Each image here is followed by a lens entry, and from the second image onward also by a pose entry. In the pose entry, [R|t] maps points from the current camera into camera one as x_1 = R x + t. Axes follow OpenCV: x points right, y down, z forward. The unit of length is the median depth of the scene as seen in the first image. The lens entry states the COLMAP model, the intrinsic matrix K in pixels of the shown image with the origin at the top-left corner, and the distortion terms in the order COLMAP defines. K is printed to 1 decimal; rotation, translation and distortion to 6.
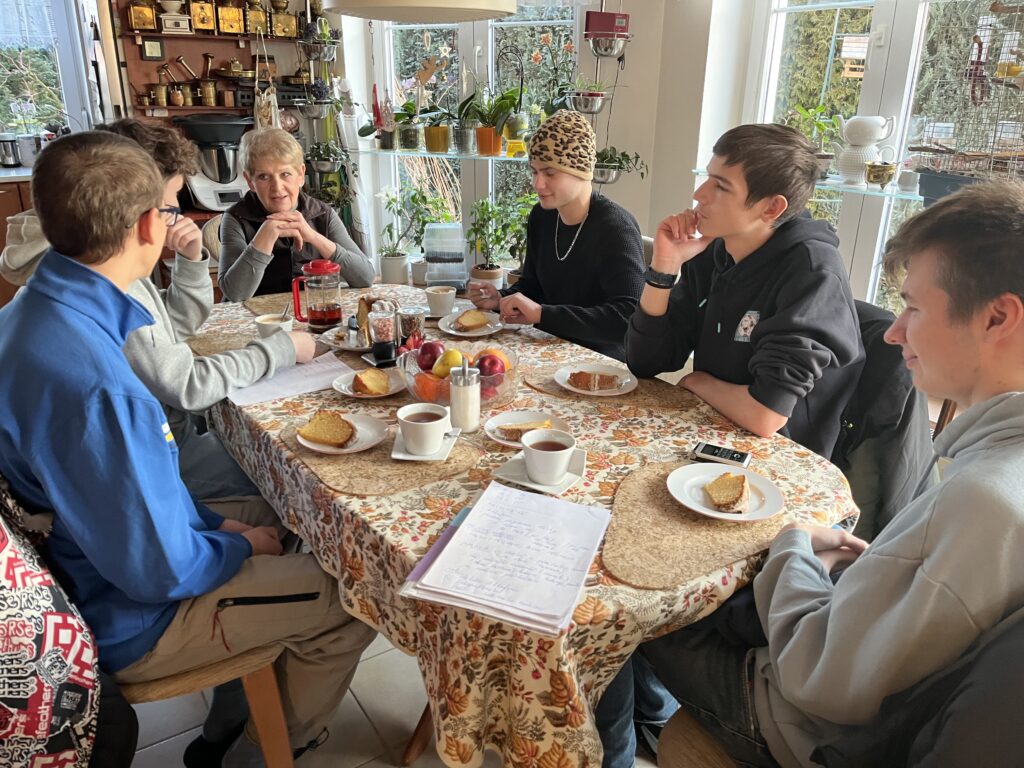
lens RADIAL K [[764.5, 0, 512.0], [0, 764.5, 384.0], [0, 0, 1]] dist [0.057307, -0.077051]
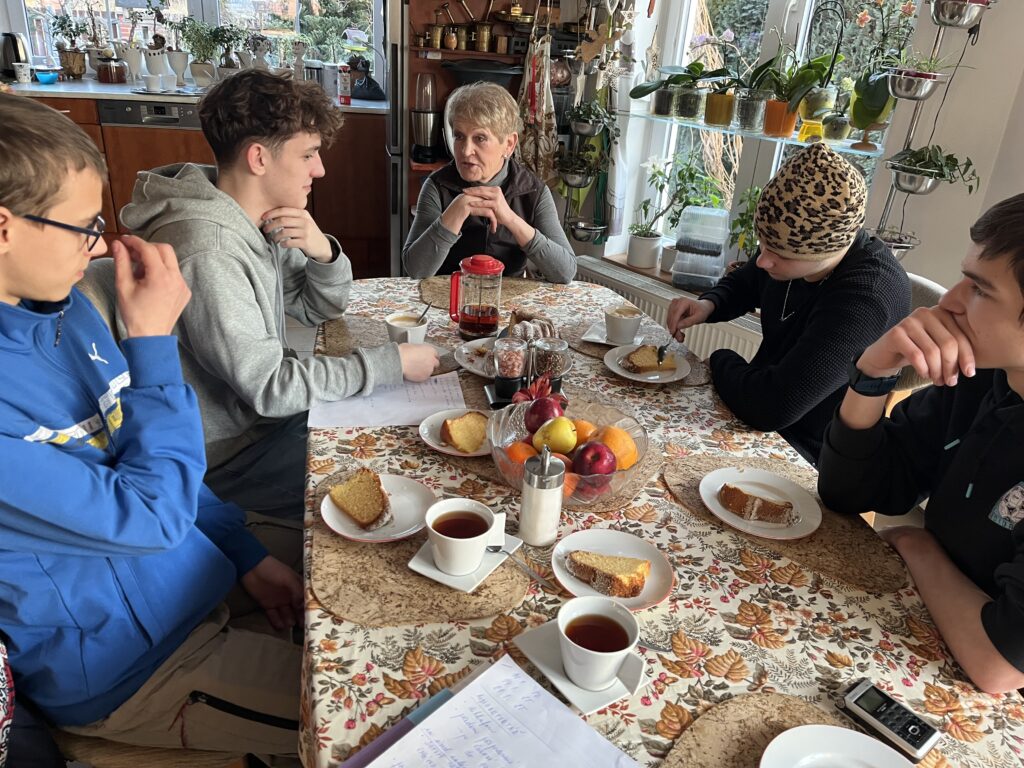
lens RADIAL K [[764.5, 0, 512.0], [0, 764.5, 384.0], [0, 0, 1]] dist [0.057307, -0.077051]
pose [[0.910893, 0.224425, -0.346277, 0.072594], [-0.201803, 0.974249, 0.100569, -0.080583], [0.359930, -0.021728, 0.932726, 0.153437]]
